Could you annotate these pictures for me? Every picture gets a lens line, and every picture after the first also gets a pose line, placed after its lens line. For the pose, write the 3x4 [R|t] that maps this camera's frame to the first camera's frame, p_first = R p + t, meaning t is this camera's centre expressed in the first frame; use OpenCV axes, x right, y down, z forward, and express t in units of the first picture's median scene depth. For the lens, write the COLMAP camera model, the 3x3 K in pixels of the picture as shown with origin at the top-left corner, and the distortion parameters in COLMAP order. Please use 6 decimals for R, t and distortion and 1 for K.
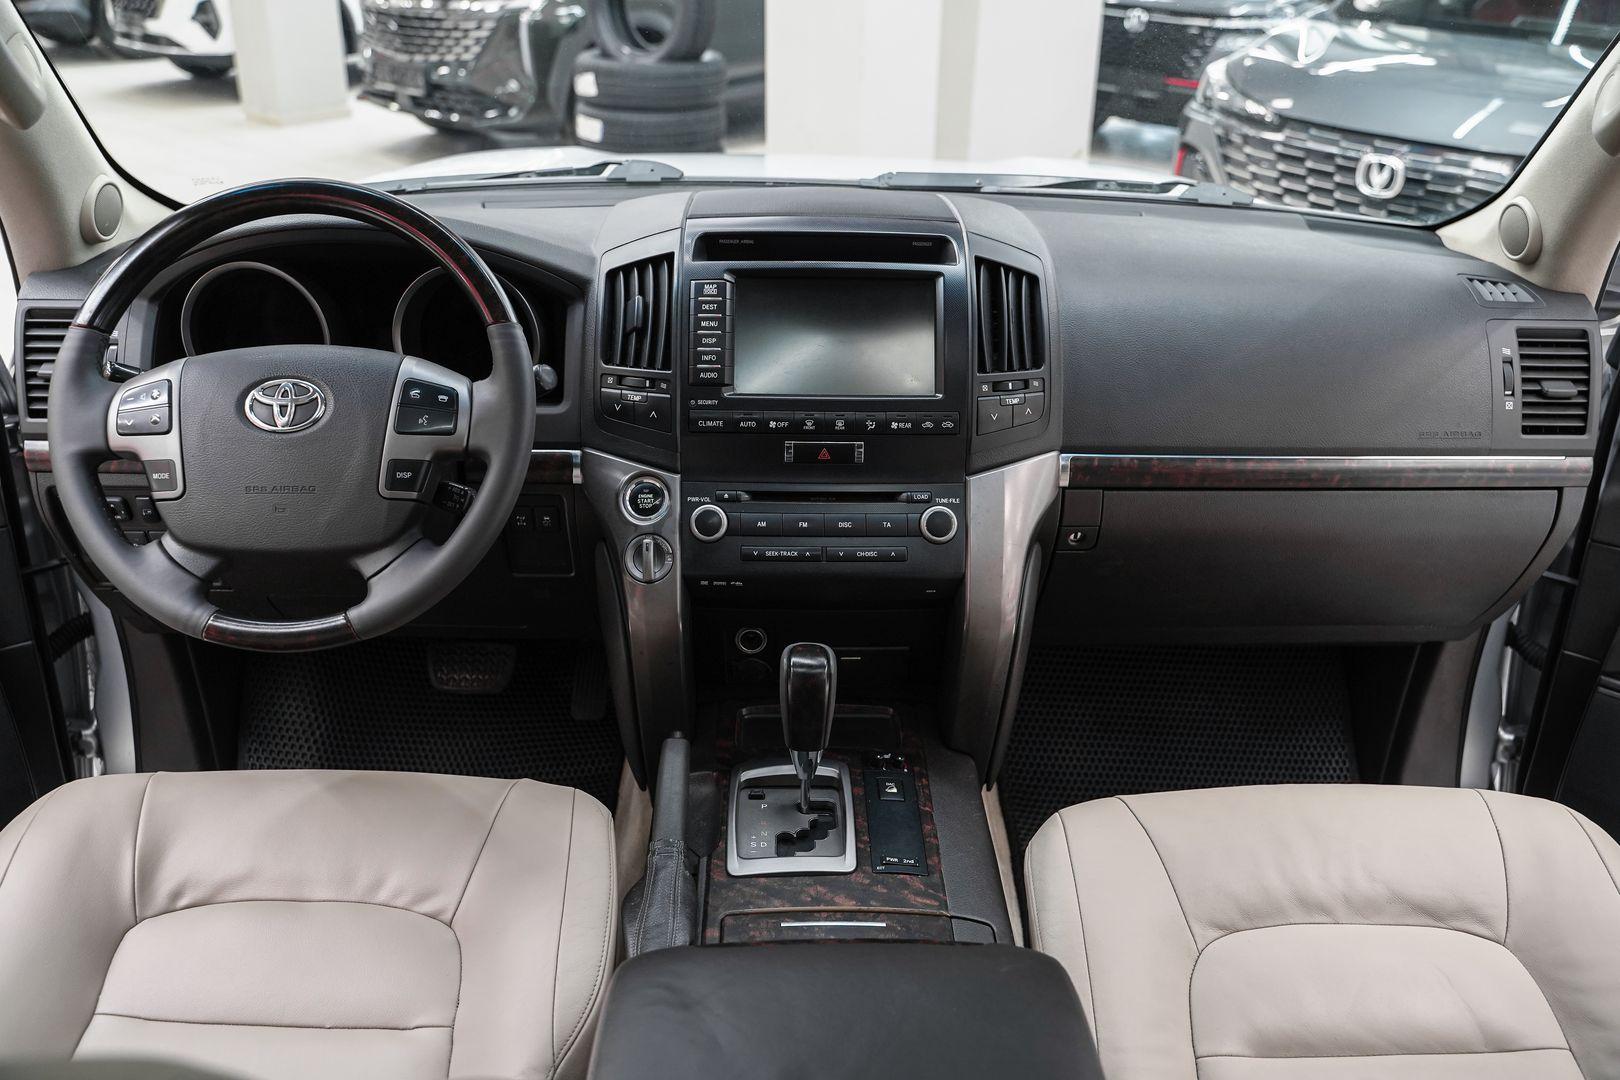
lens RADIAL K [[1333.0, 0, 820.1], [0, 1333.0, 530.4], [0, 0, 1]] dist [-0.120375, 0.091637]
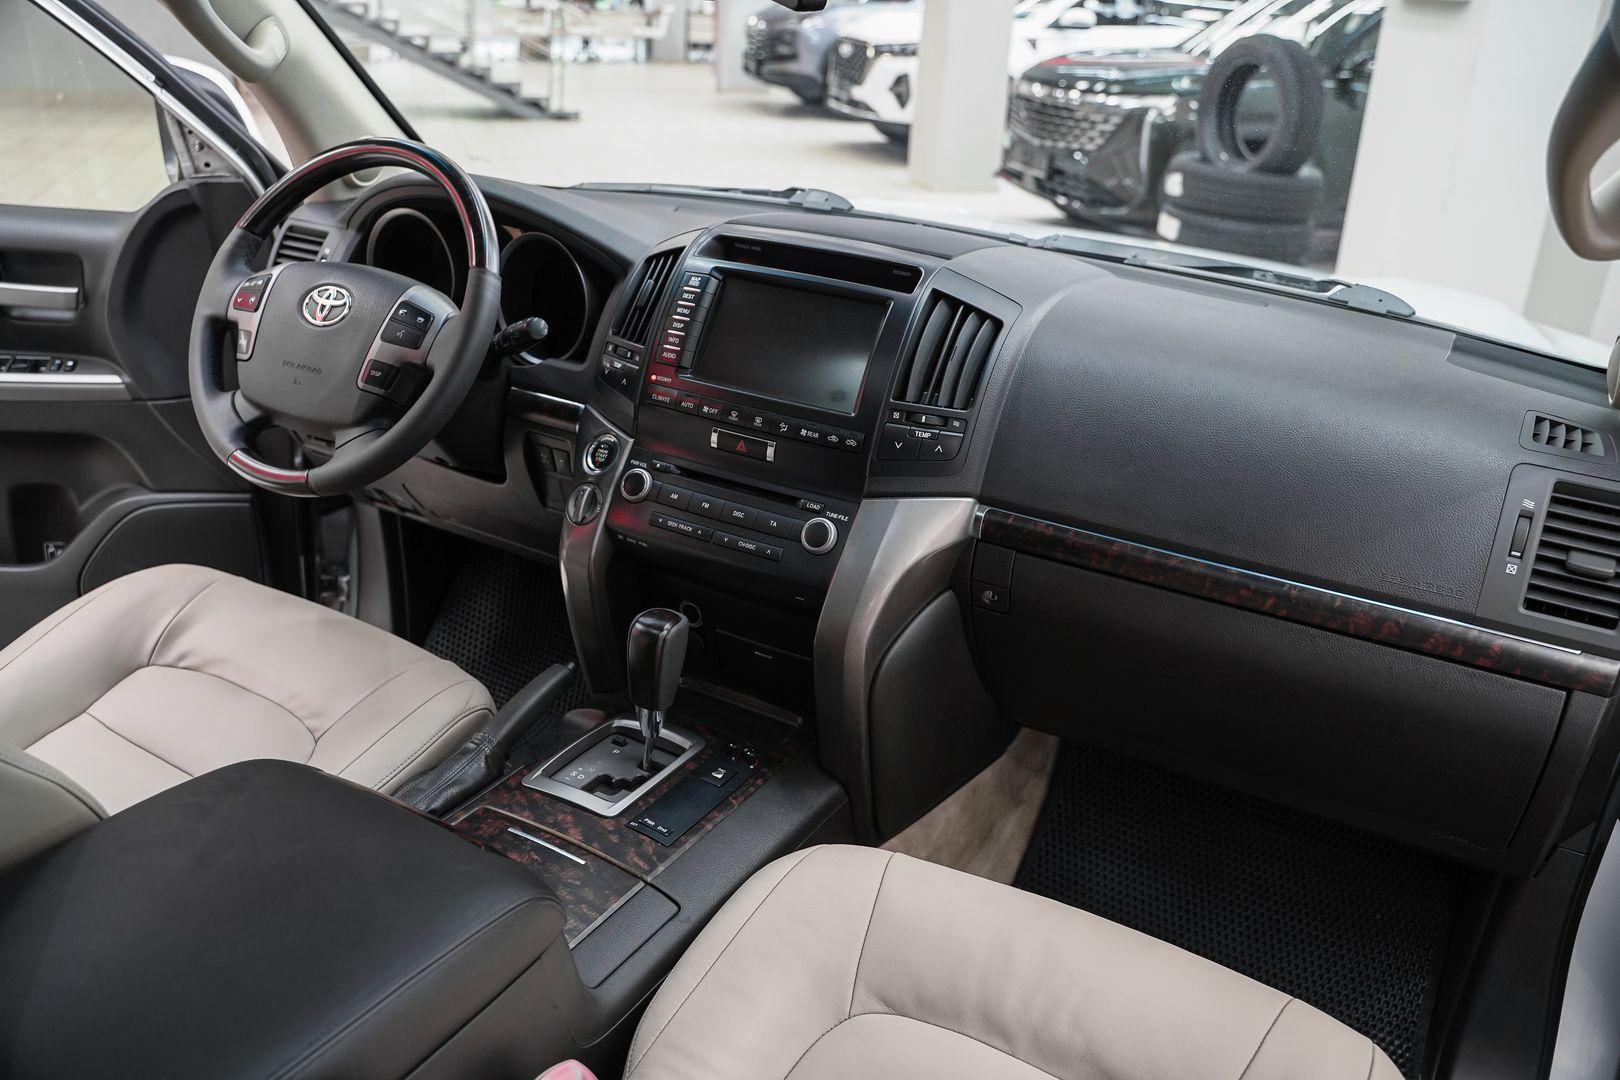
lens RADIAL K [[1333.0, 0, 820.1], [0, 1333.0, 530.4], [0, 0, 1]] dist [-0.120375, 0.091637]
pose [[0.853848, 0.228057, -0.467904, 0.565061], [-0.263972, 0.964460, -0.011626, 0.003239], [0.448624, 0.133440, 0.883703, 0.100084]]
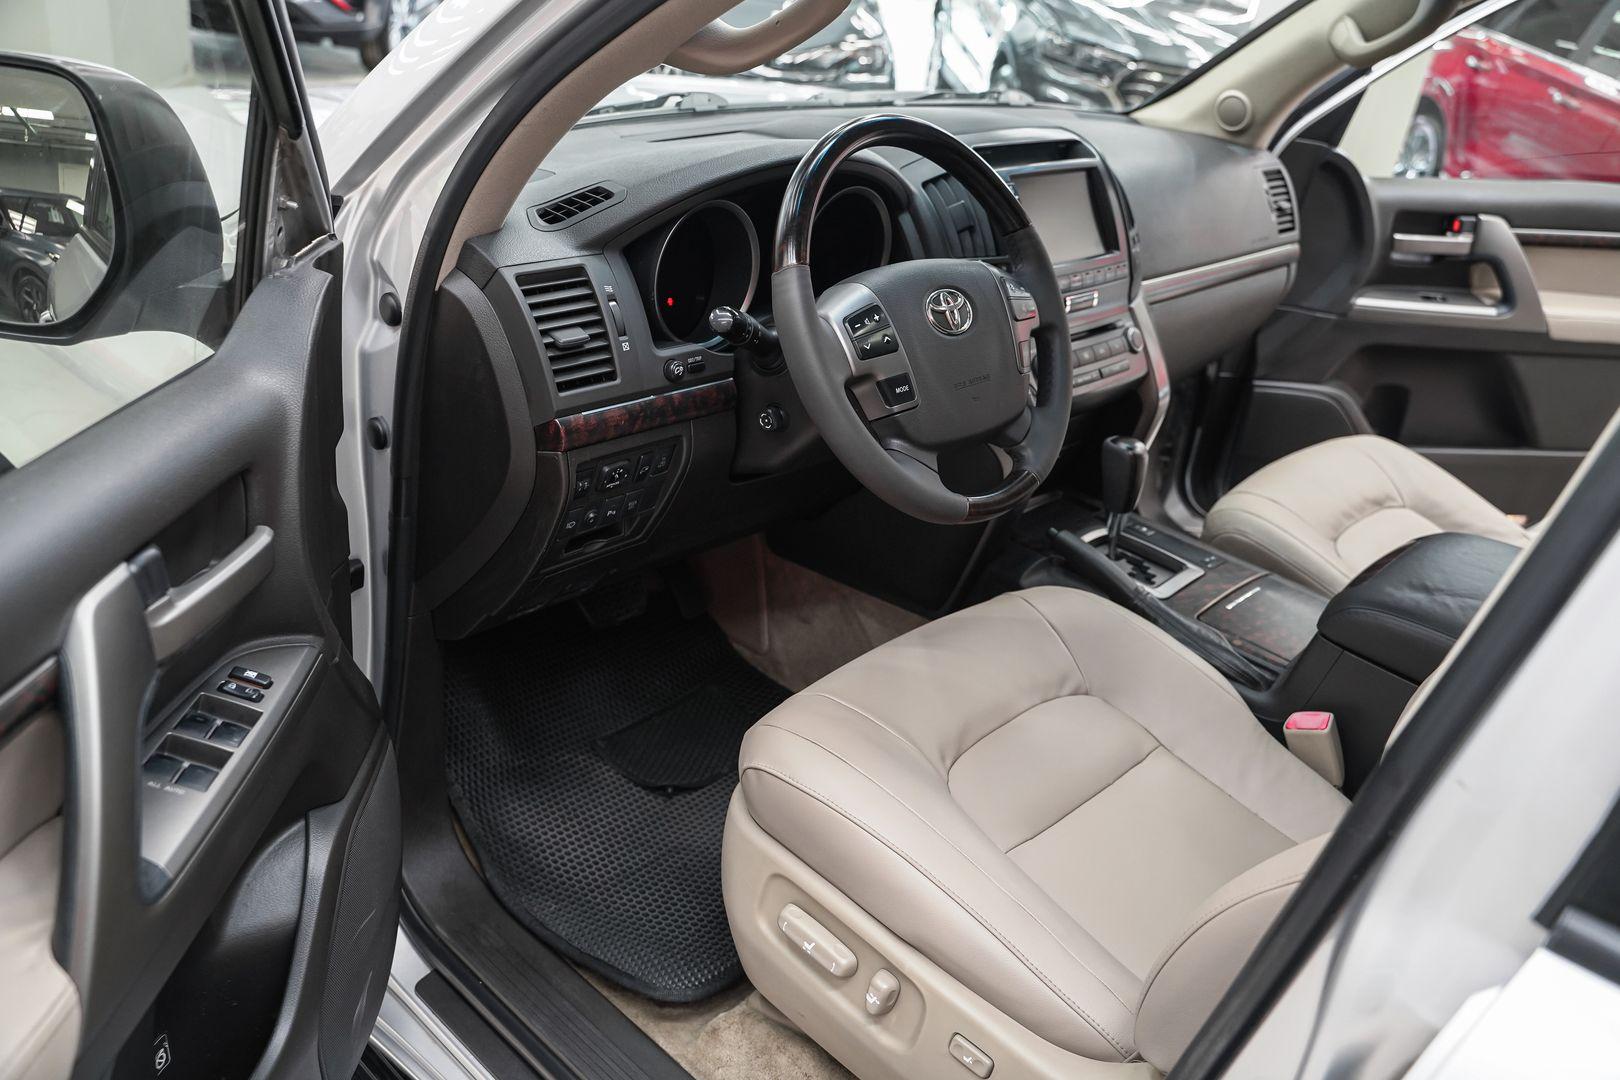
lens RADIAL K [[1333.0, 0, 820.1], [0, 1333.0, 530.4], [0, 0, 1]] dist [-0.120375, 0.091637]
pose [[0.701239, -0.262476, 0.662850, -1.147251], [0.216917, 0.964230, 0.152337, -0.097270], [-0.679125, 0.036959, 0.733091, 0.192004]]
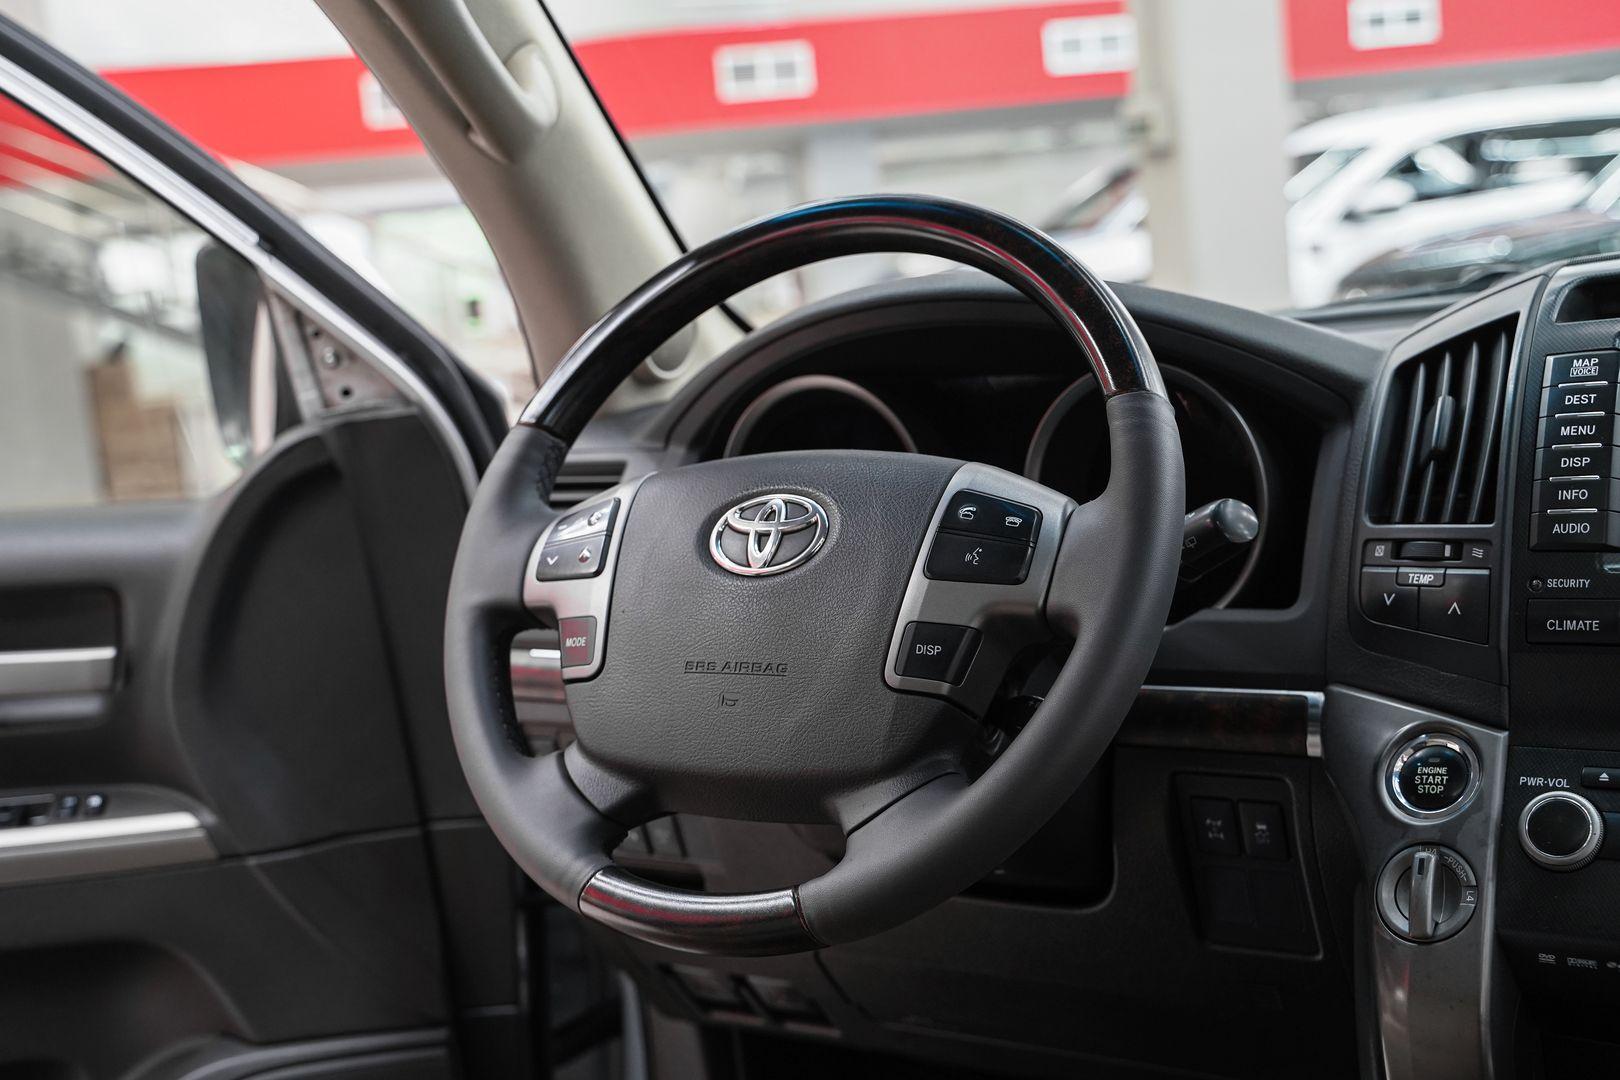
lens RADIAL K [[2021.0, 0, 771.4], [0, 2021.0, 493.6], [0, 0, 1]] dist [0.024746, 0.019969]
pose [[0.818721, -0.034816, -0.573135, 0.103730], [-0.150709, 0.950134, -0.273006, 0.119412], [0.554060, 0.309892, 0.772648, 0.247846]]
